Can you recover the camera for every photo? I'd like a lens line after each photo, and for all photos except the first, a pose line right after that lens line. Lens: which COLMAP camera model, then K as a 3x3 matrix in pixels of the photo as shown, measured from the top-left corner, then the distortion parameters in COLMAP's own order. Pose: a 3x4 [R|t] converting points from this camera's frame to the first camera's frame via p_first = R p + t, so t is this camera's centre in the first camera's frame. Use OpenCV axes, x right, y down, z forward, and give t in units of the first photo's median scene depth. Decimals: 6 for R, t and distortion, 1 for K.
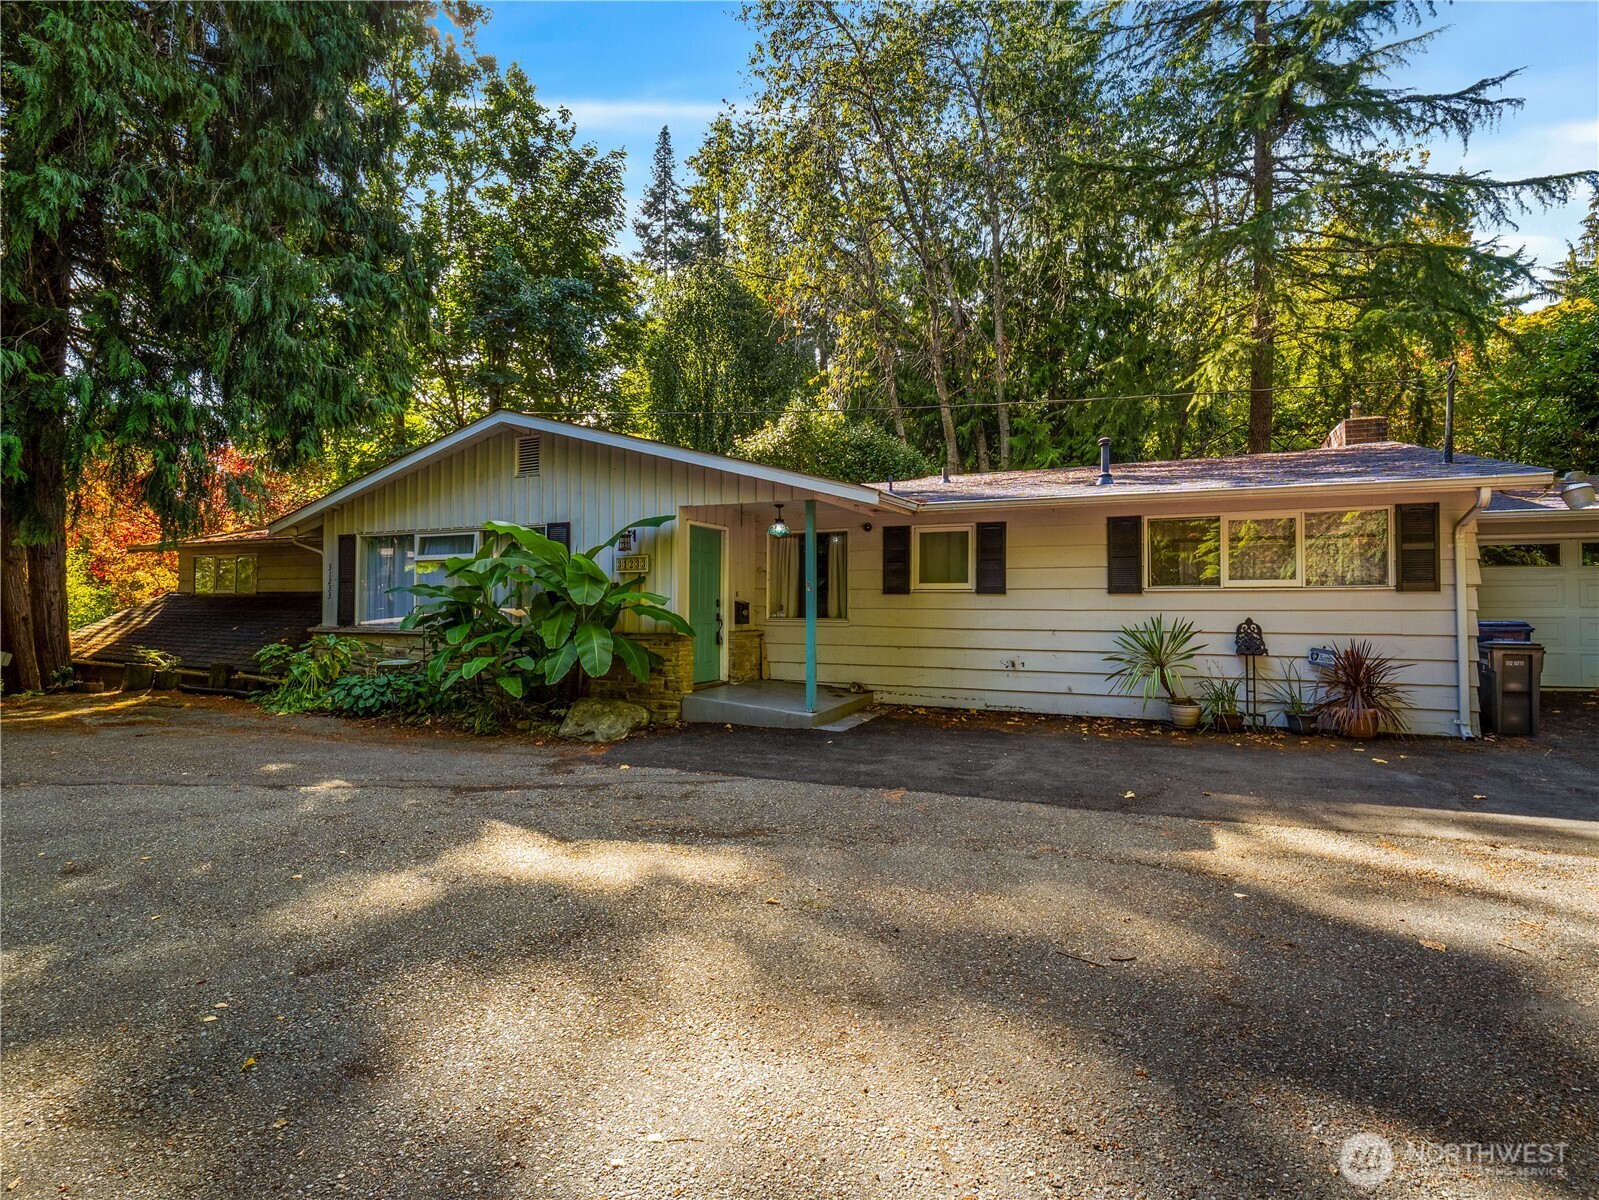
lens RADIAL K [[794.2, 0, 800.8], [0, 794.2, 599.6], [0, 0, 1]] dist [0.002581, -0.000122]
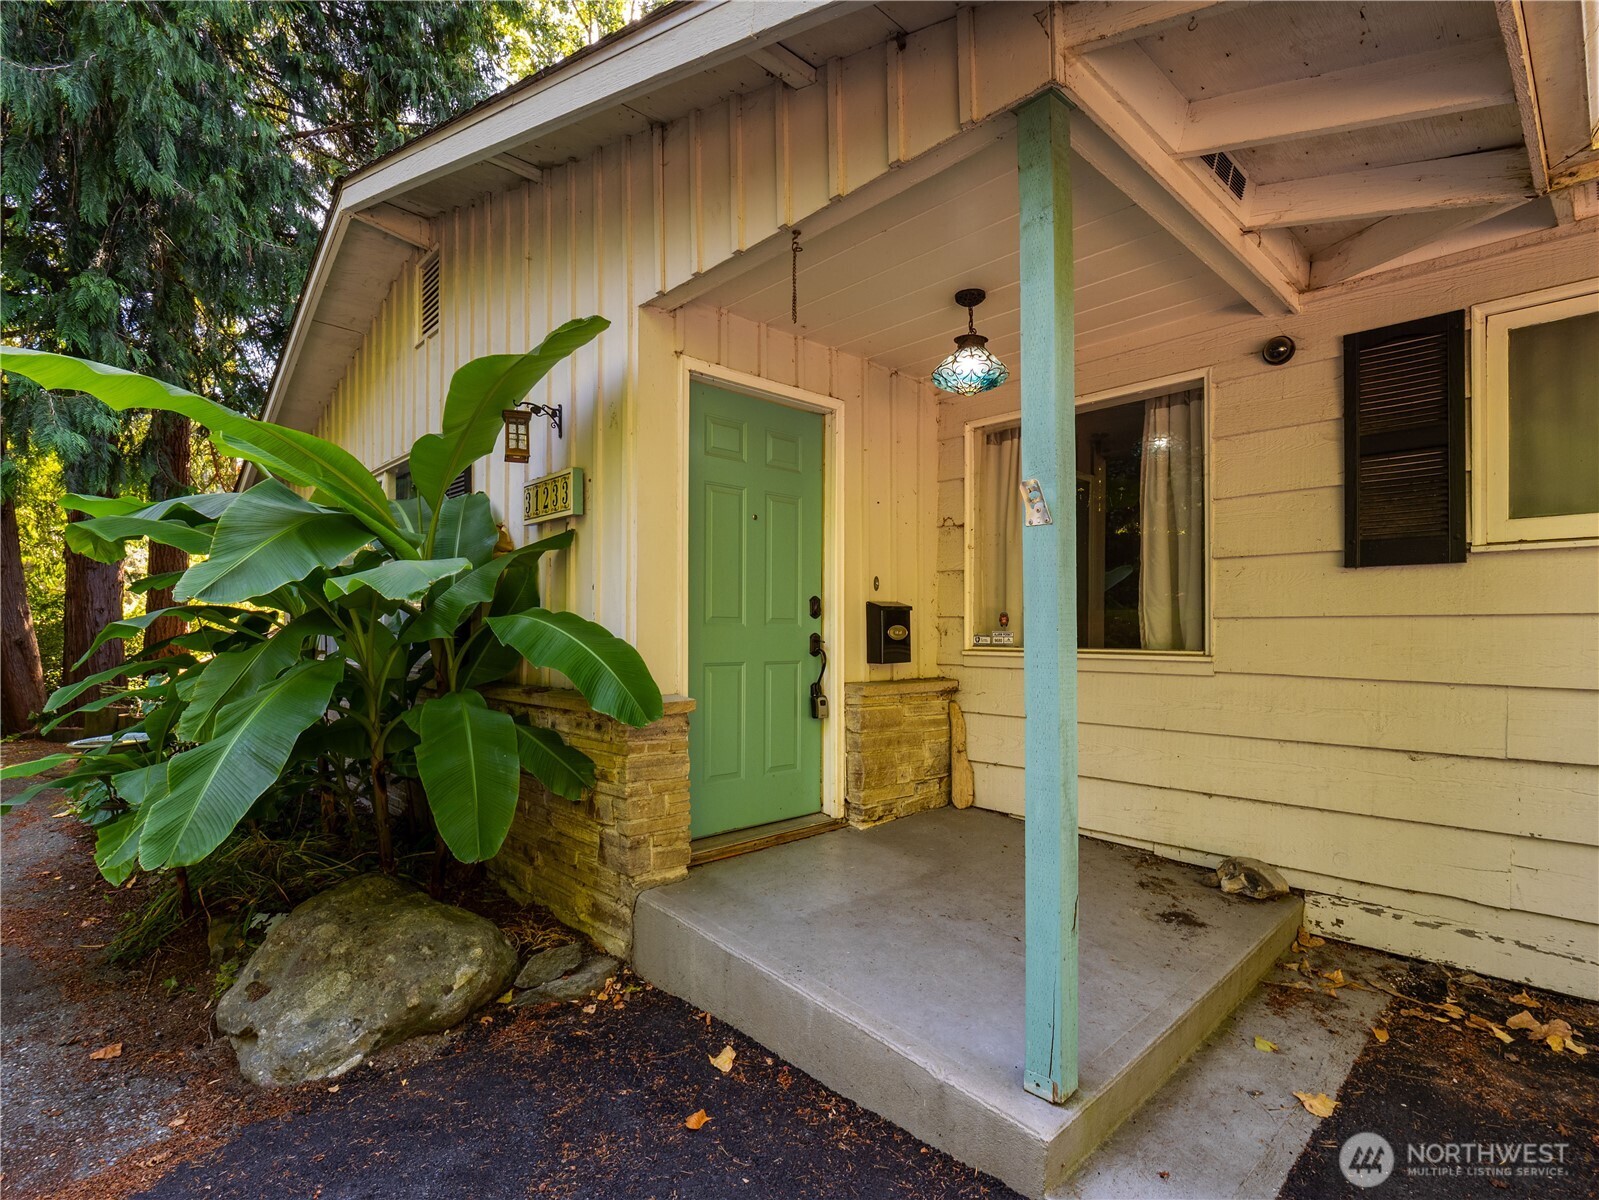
lens RADIAL K [[794.2, 0, 801.9], [0, 794.2, 629.1], [0, 0, 1]] dist [0.002581, -0.000122]
pose [[0.929256, -0.002912, -0.369425, 0.026285], [0.003659, 0.999992, 0.001323, 0.014566], [0.369418, -0.002581, 0.929260, 0.651252]]
